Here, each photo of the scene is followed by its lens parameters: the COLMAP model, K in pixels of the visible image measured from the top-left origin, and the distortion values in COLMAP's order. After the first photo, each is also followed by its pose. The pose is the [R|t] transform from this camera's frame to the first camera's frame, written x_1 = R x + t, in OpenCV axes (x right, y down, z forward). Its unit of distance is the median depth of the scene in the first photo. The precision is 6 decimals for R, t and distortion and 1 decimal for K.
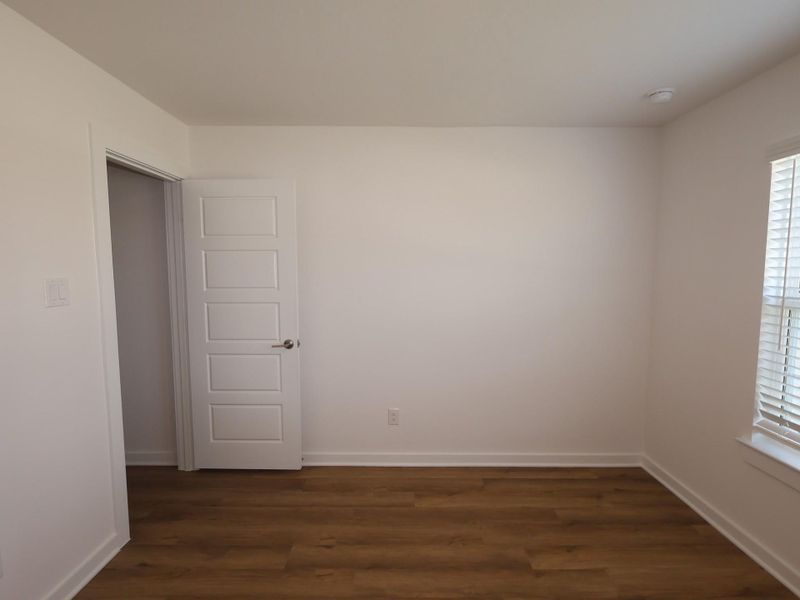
lens RADIAL K [[417.6, 0, 401.4], [0, 417.6, 301.5], [0, 0, 1]] dist [-0.001954, -0.001010]
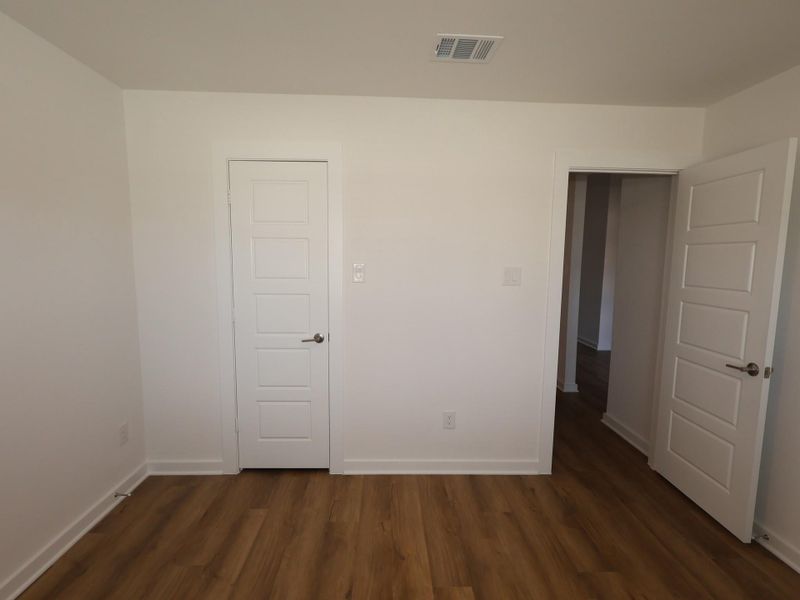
lens RADIAL K [[417.6, 0, 401.4], [0, 417.6, 301.5], [0, 0, 1]] dist [-0.001954, -0.001010]
pose [[0.032921, 0.104831, -0.993945, 0.430550], [-0.099107, 0.989925, 0.101124, -0.028480], [0.994532, 0.095178, 0.042979, 0.346968]]
